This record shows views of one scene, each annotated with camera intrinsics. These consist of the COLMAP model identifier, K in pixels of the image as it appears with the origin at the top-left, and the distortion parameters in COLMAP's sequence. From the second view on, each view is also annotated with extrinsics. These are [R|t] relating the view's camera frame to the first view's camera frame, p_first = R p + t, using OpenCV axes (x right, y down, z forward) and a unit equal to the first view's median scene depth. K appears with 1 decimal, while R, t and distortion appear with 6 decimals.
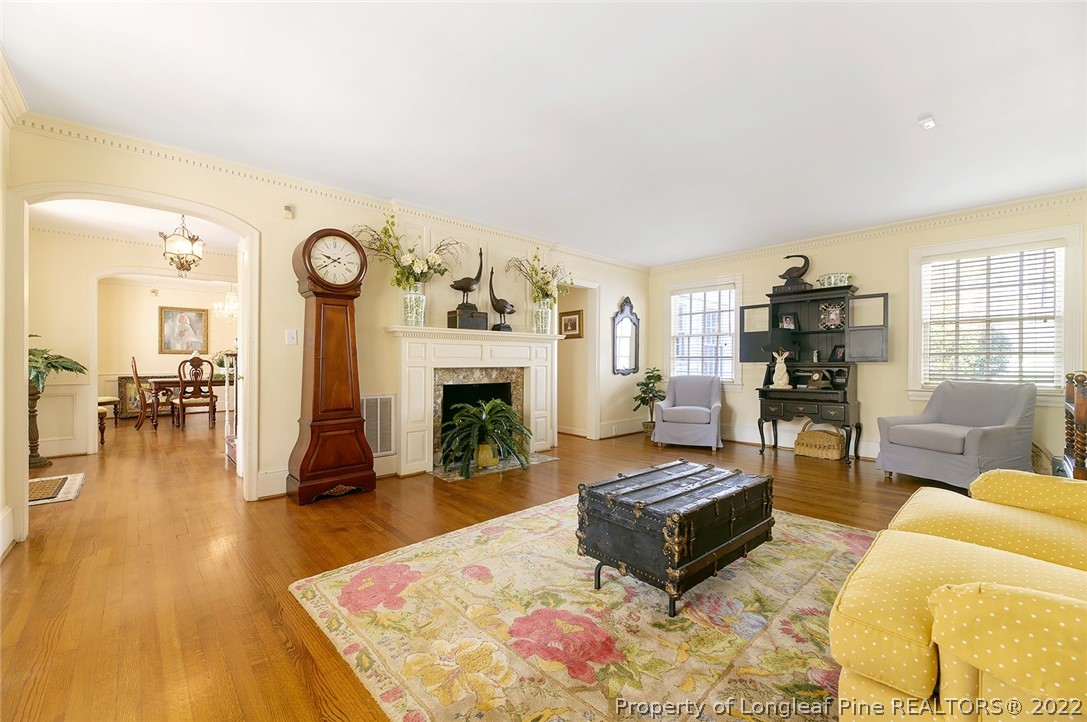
lens RADIAL K [[442.0, 0, 543.9], [0, 442.0, 361.7], [0, 0, 1]] dist [-0.002868, -0.000590]
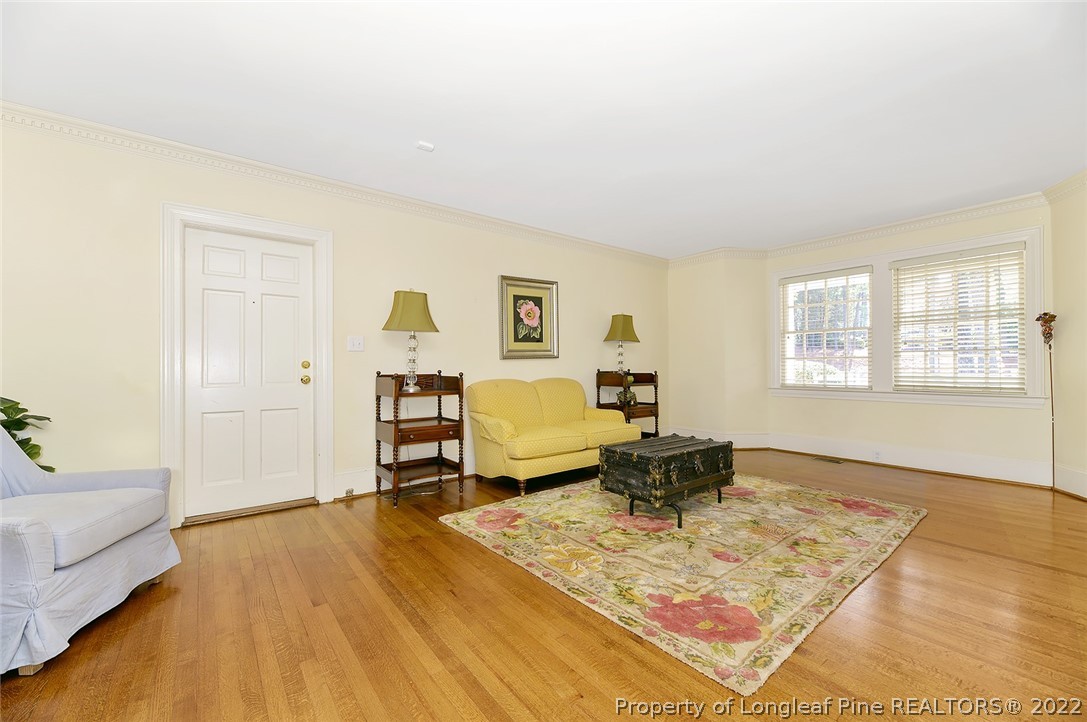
lens RADIAL K [[442.0, 0, 541.2], [0, 442.0, 360.5], [0, 0, 1]] dist [-0.002868, -0.000590]
pose [[-0.995120, 0.003792, 0.098601, 0.285120], [0.002863, 0.999950, -0.009564, -0.003618], [-0.098632, -0.009235, -0.995081, 1.227262]]
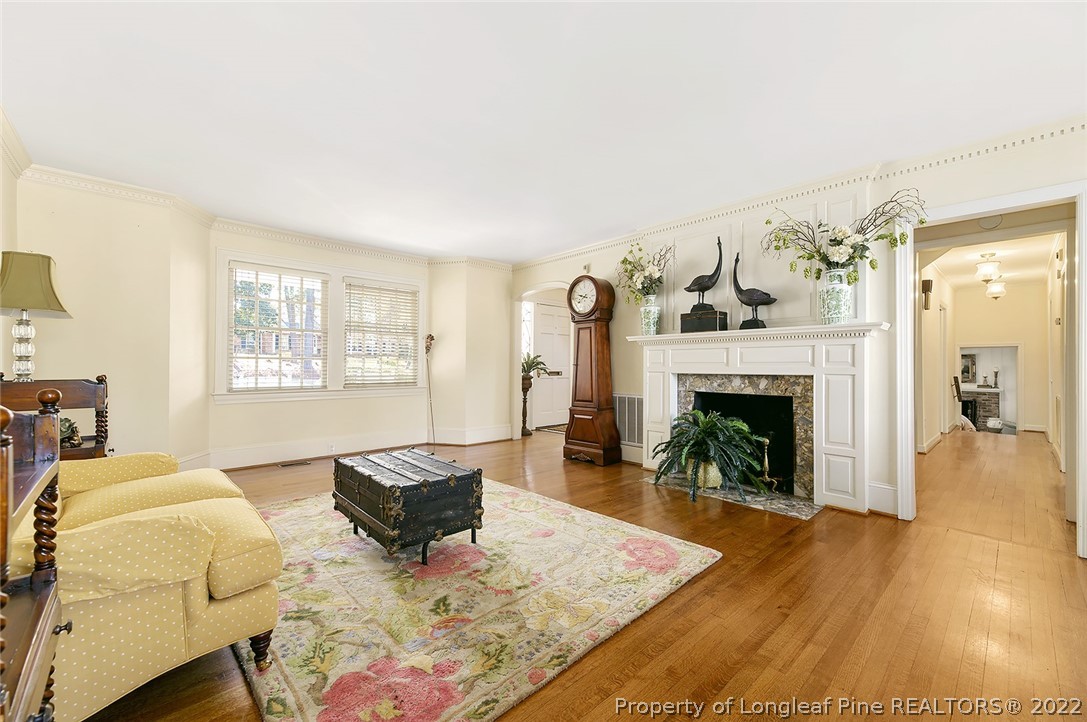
lens RADIAL K [[442.0, 0, 547.8], [0, 442.0, 364.9], [0, 0, 1]] dist [-0.002868, -0.000590]
pose [[0.007098, -0.003587, -0.999968, 0.733283], [-0.003596, 0.999987, -0.003613, -0.000837], [0.999968, 0.003621, 0.007085, 0.665238]]
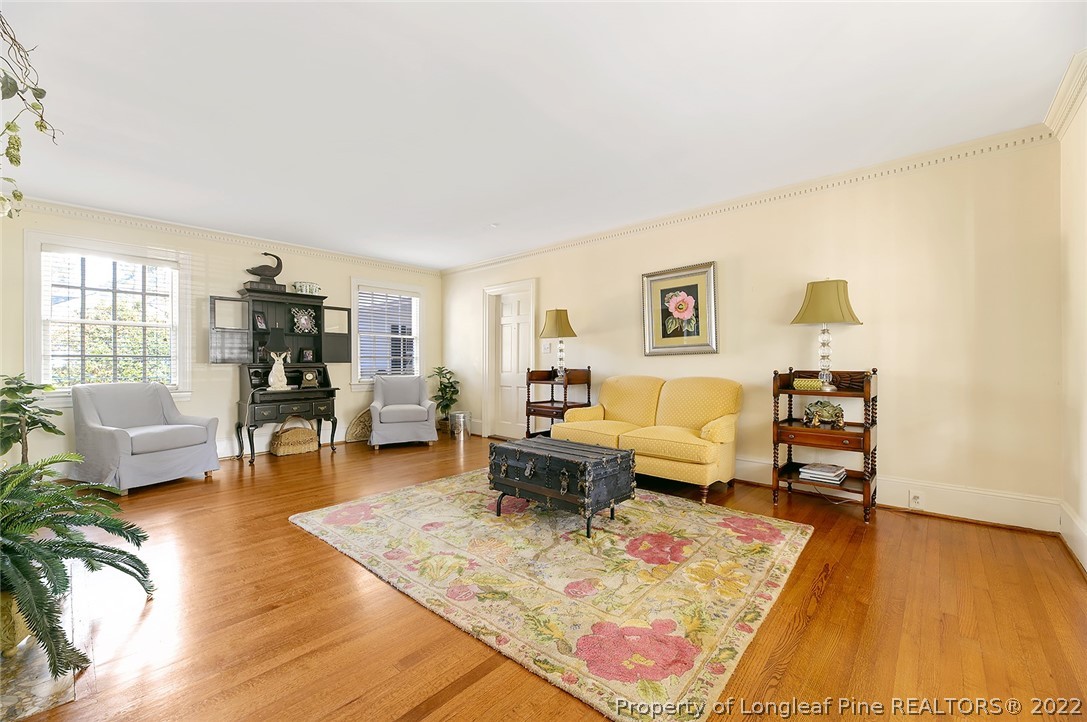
lens RADIAL K [[442.0, 0, 537.9], [0, 442.0, 361.2], [0, 0, 1]] dist [-0.002868, -0.000590]
pose [[-0.096118, 0.004506, 0.995360, -0.527138], [-0.000644, 0.999989, -0.004589, 0.001034], [-0.995370, -0.001082, -0.096114, 0.579607]]
